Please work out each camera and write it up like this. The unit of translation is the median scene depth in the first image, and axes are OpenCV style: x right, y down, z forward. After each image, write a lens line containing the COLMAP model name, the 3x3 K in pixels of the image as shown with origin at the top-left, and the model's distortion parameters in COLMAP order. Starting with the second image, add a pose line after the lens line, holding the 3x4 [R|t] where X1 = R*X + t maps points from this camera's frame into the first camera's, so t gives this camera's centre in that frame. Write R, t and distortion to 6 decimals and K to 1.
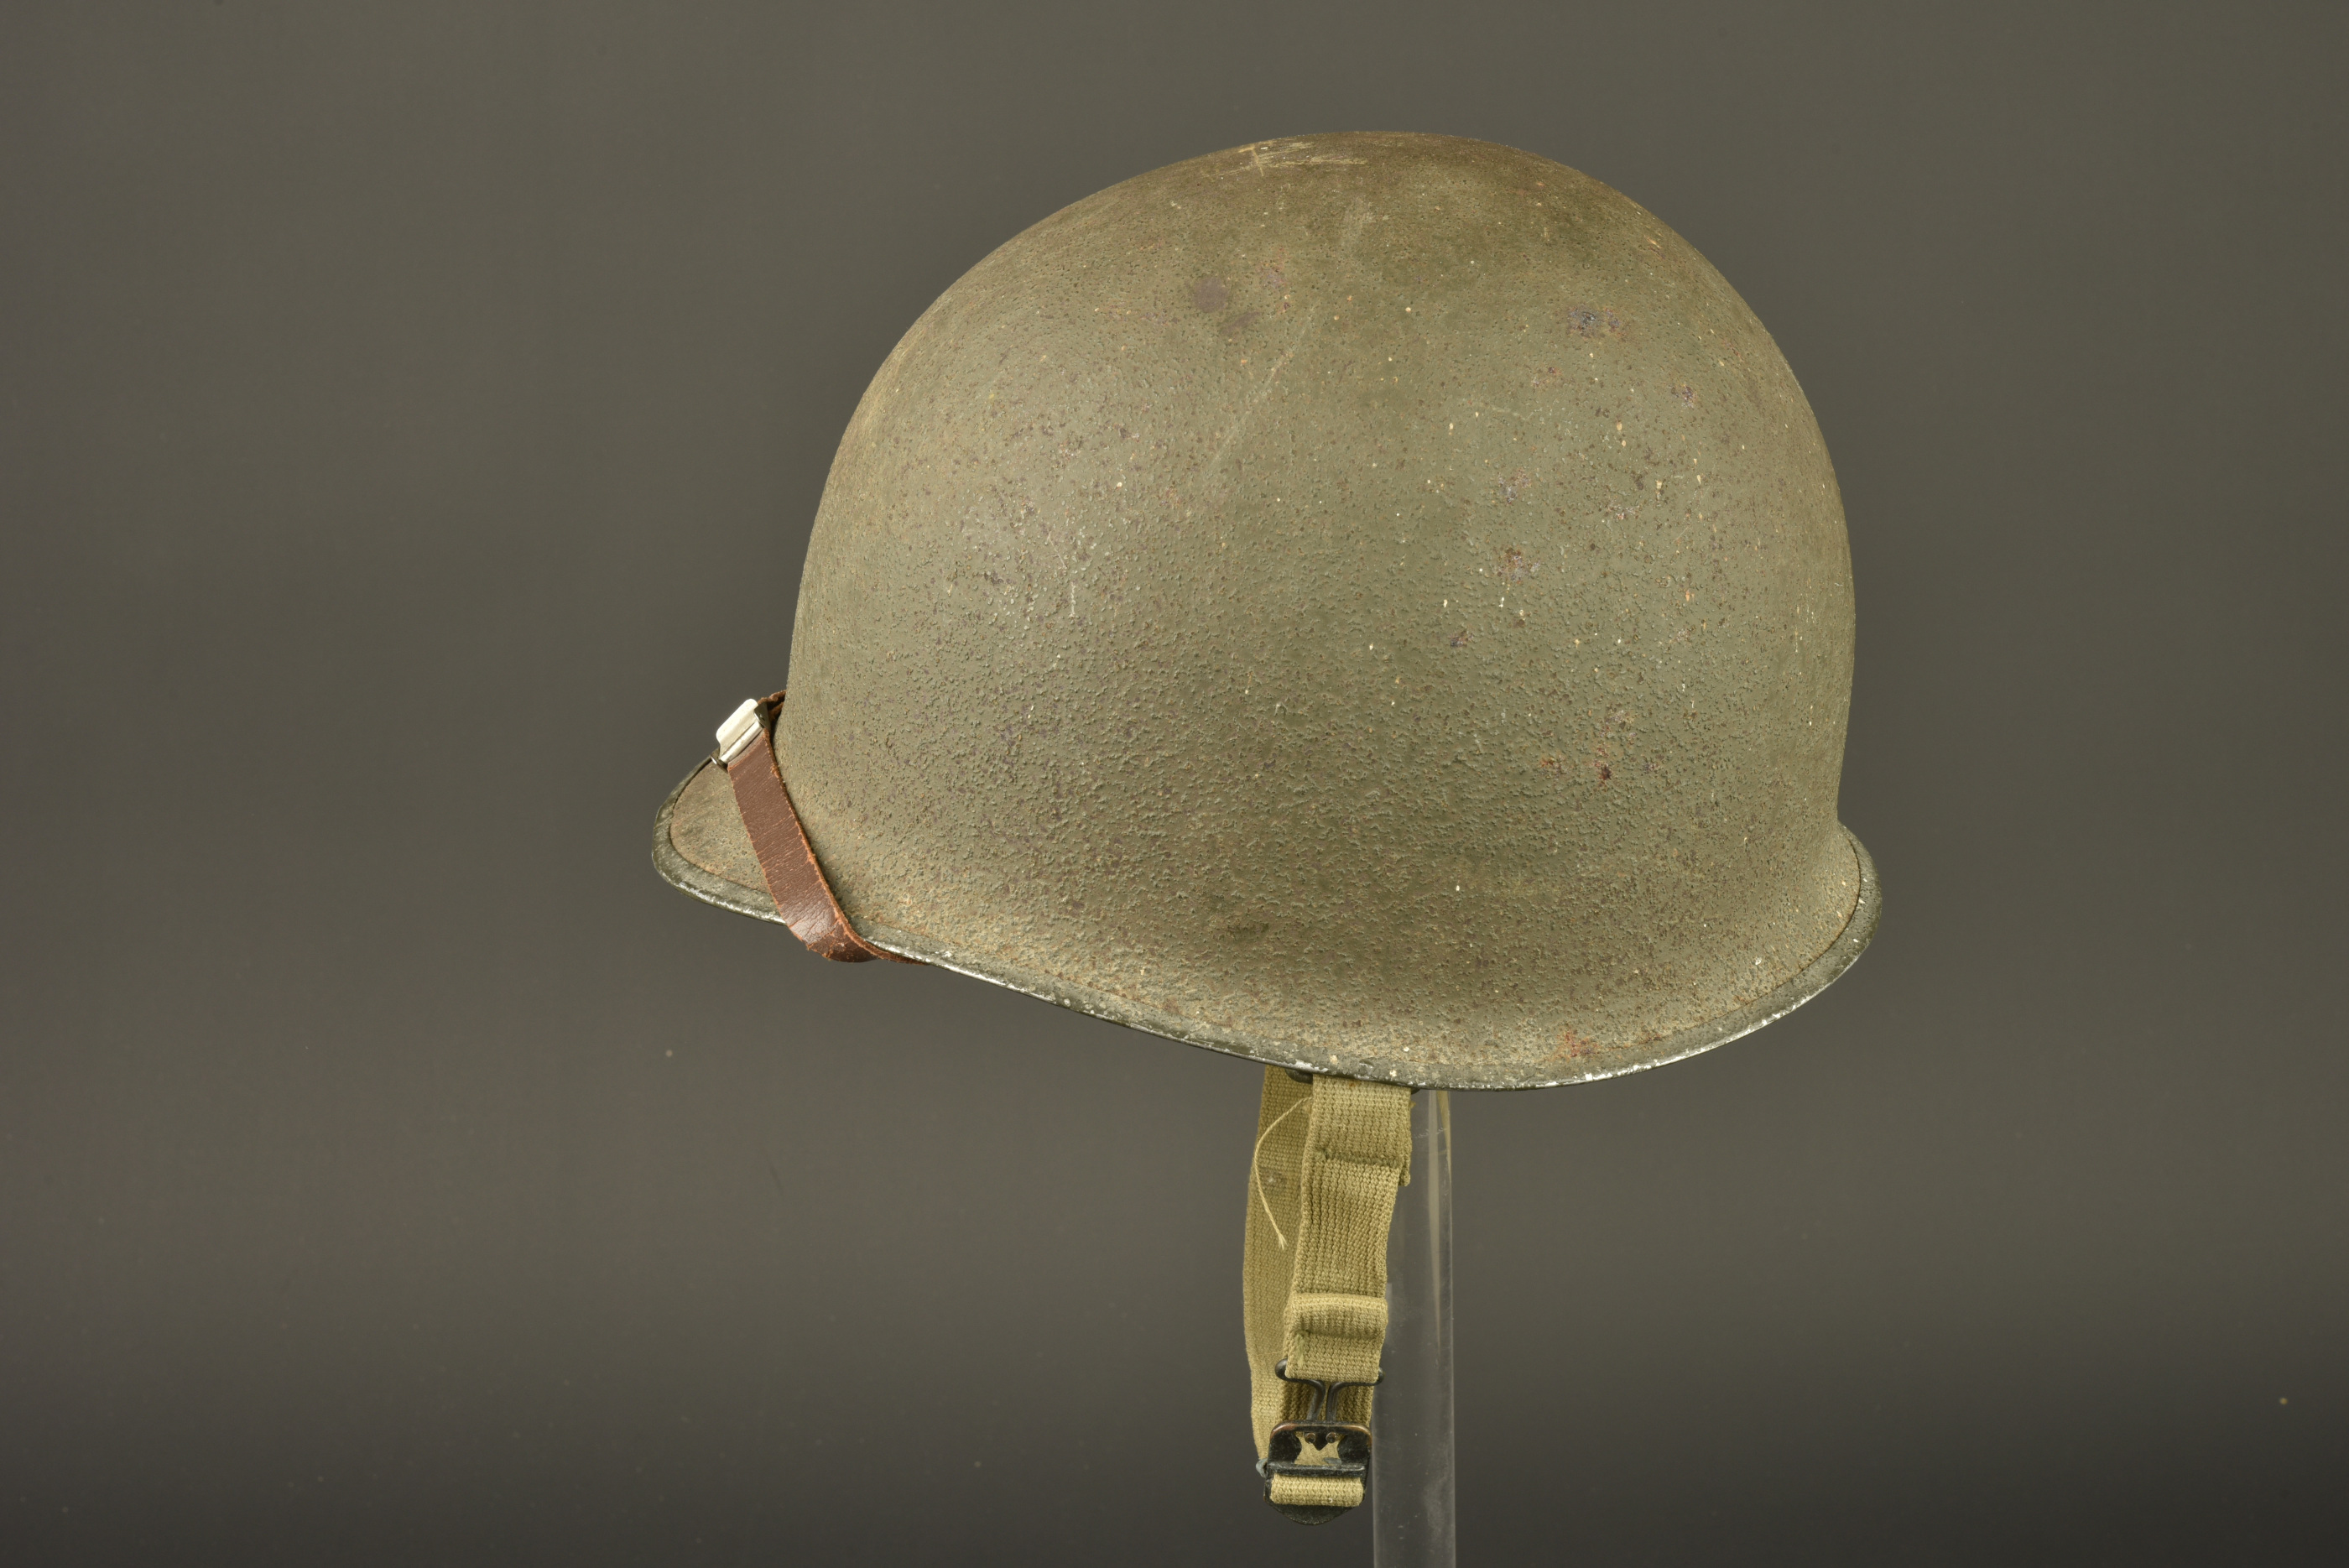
lens RADIAL K [[4072.2, 0, 1174.5], [0, 4072.2, 784.0], [0, 0, 1]] dist [-0.022383, -0.123144]
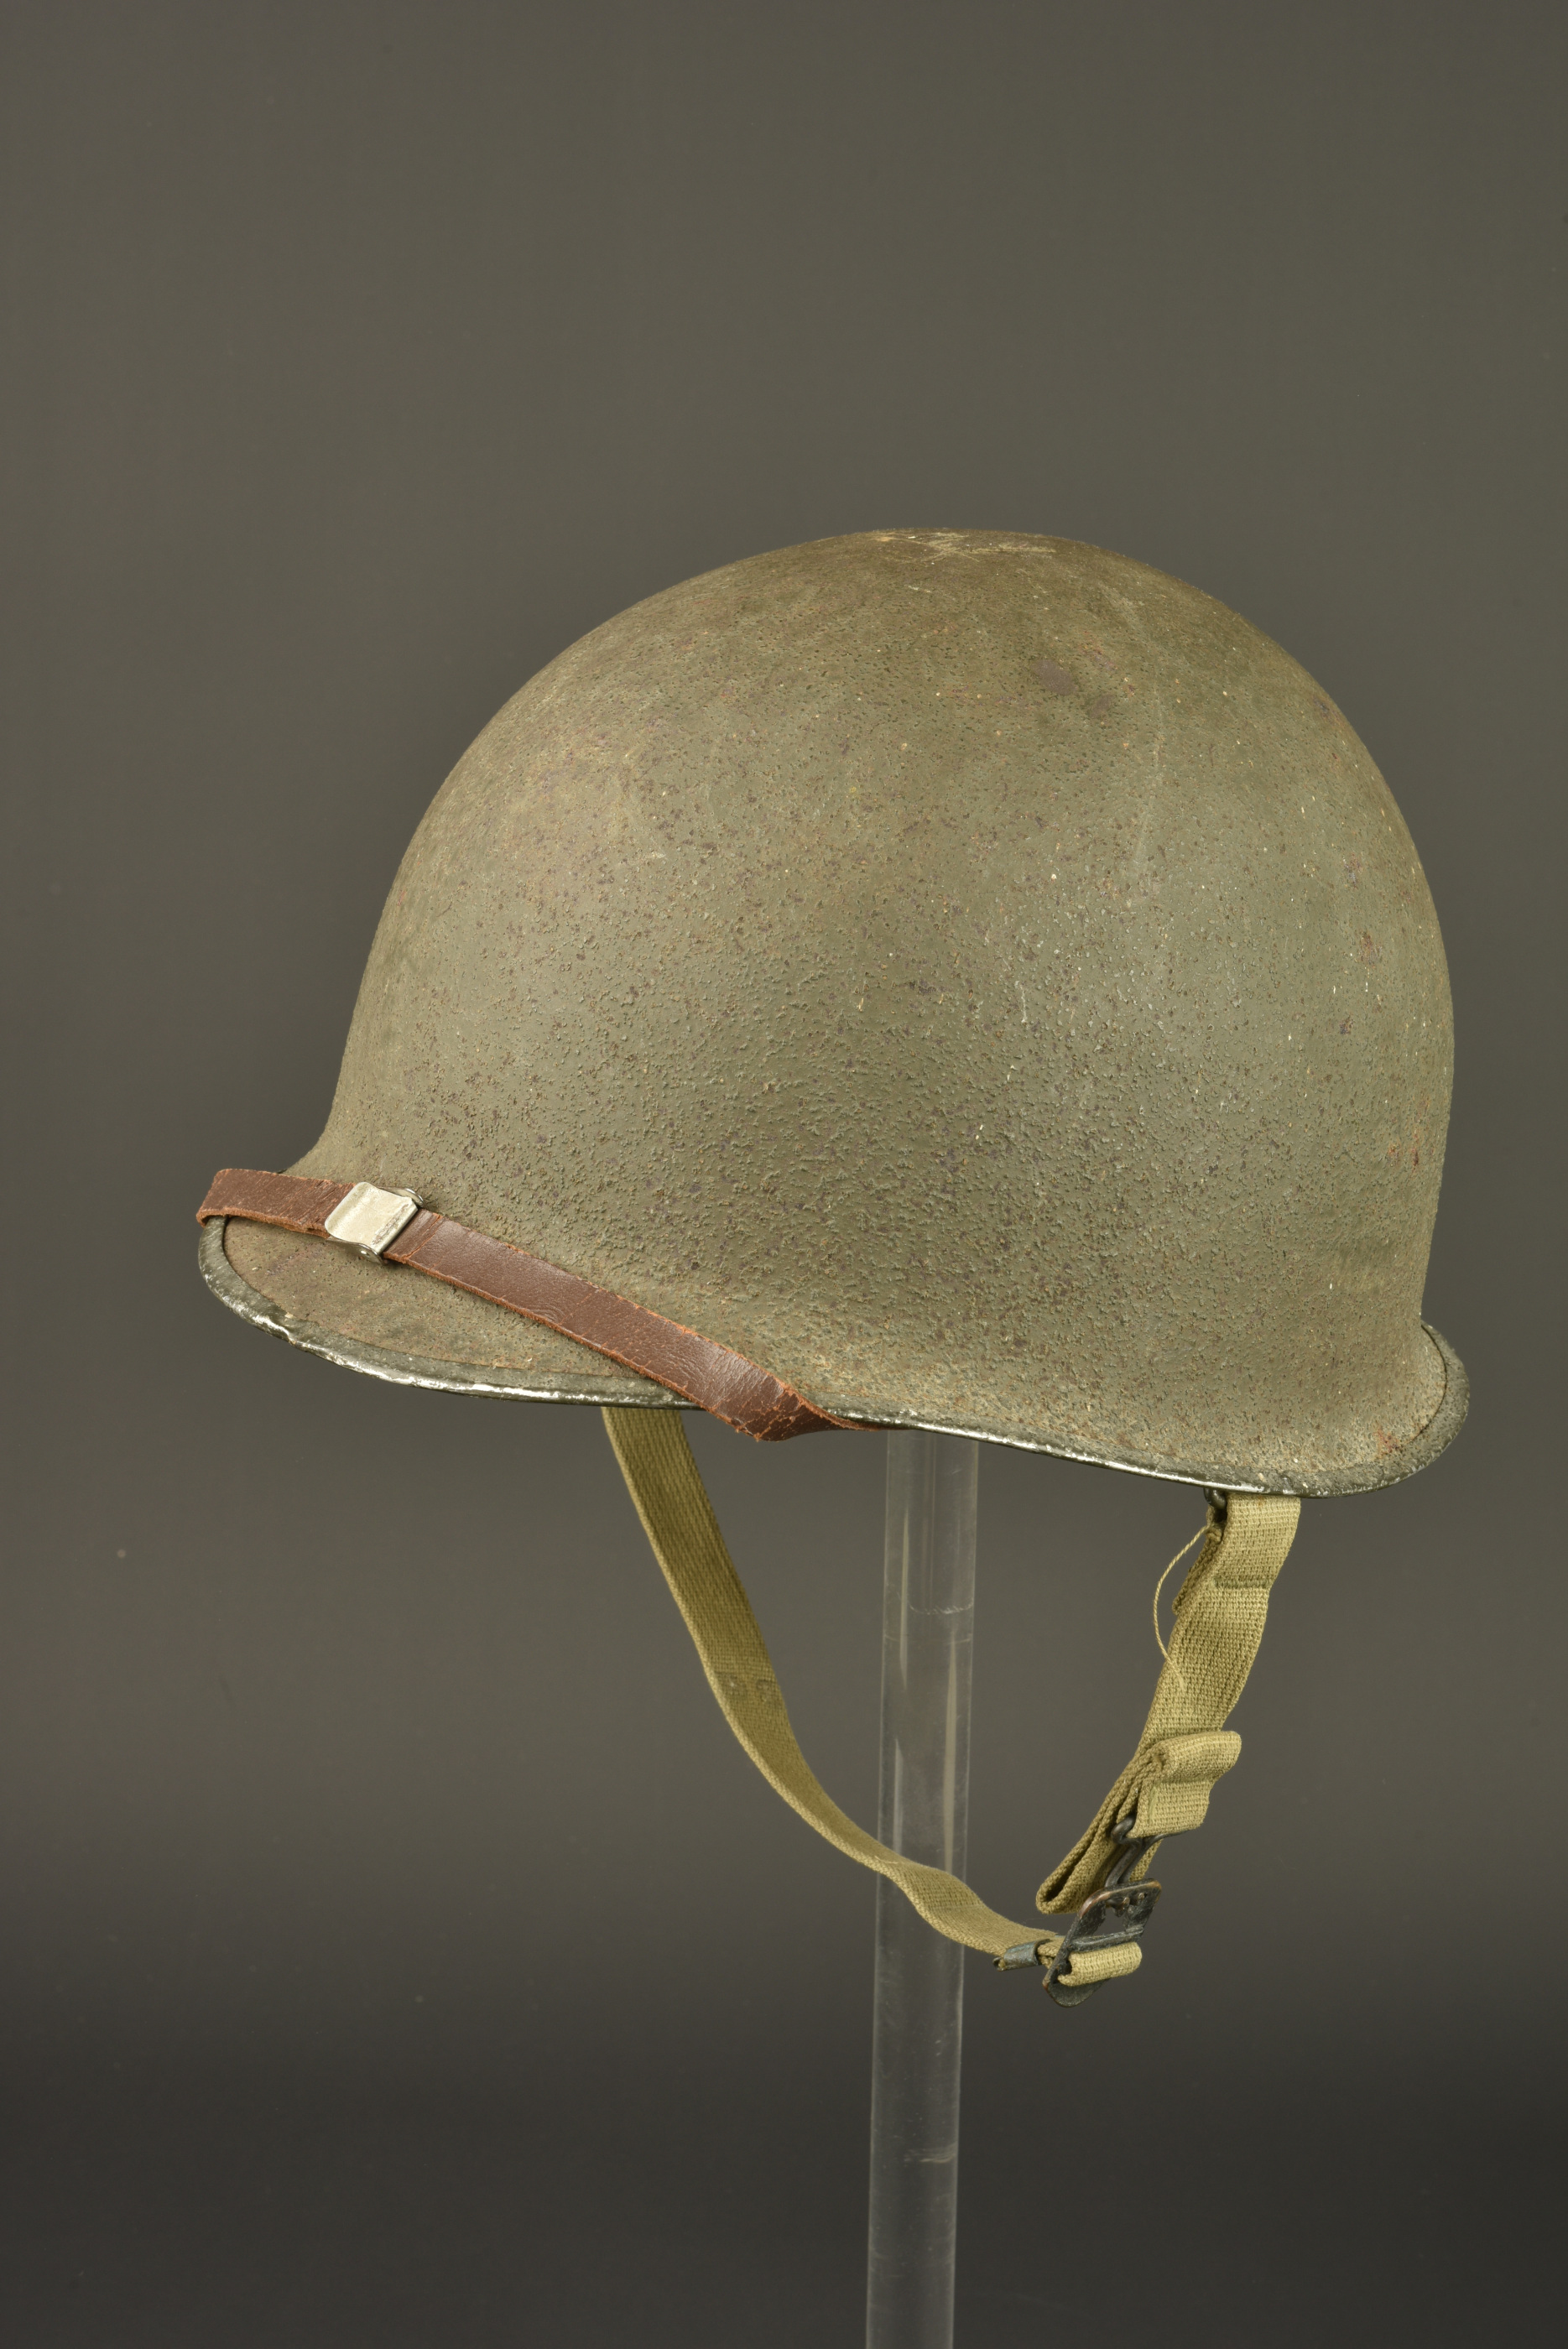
lens RADIAL K [[4072.2, 0, 786.8], [0, 4072.2, 1216.7], [0, 0, 1]] dist [-0.022383, -0.123144]
pose [[0.760114, -0.071518, 0.645842, -0.648835], [0.106759, 0.994163, -0.015559, 0.010351], [-0.640959, 0.080776, 0.763313, 0.340097]]
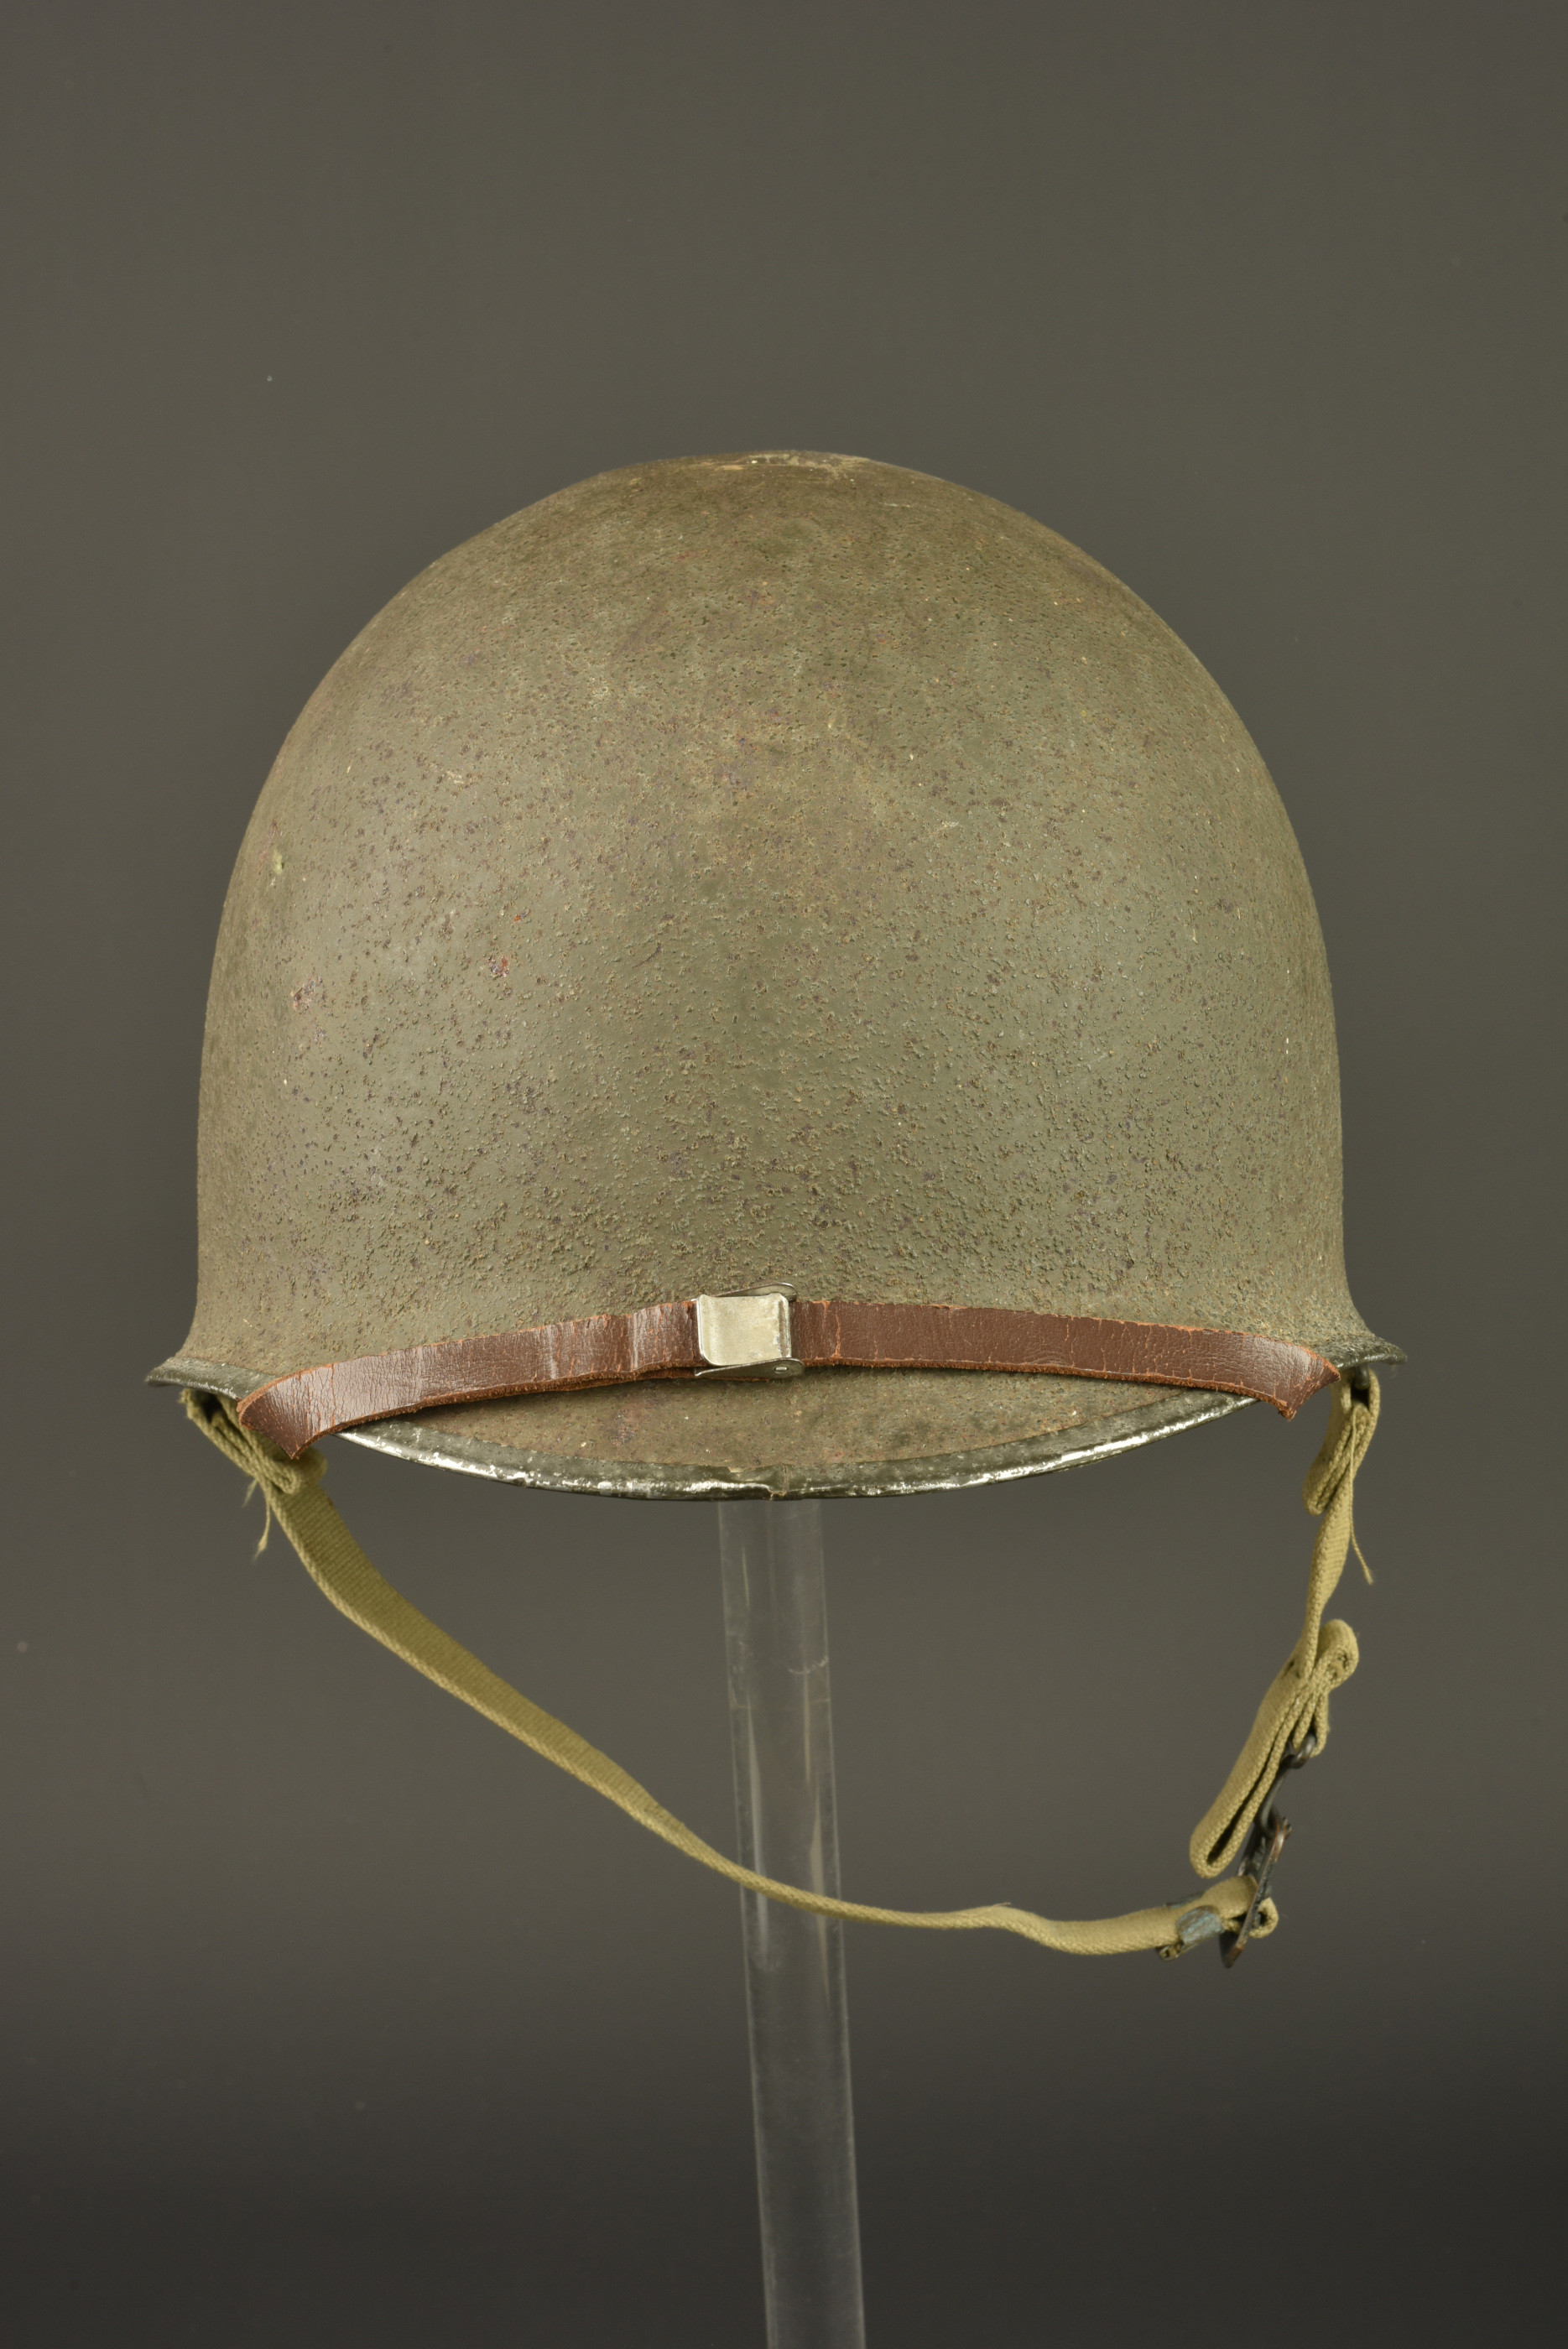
lens RADIAL K [[4072.2, 0, 786.8], [0, 4072.2, 1216.7], [0, 0, 1]] dist [-0.022383, -0.123144]
pose [[-0.028442, -0.174029, 0.984330, -0.863252], [0.328823, 0.928294, 0.173623, -0.163760], [-0.943963, 0.328609, 0.030822, 1.077201]]
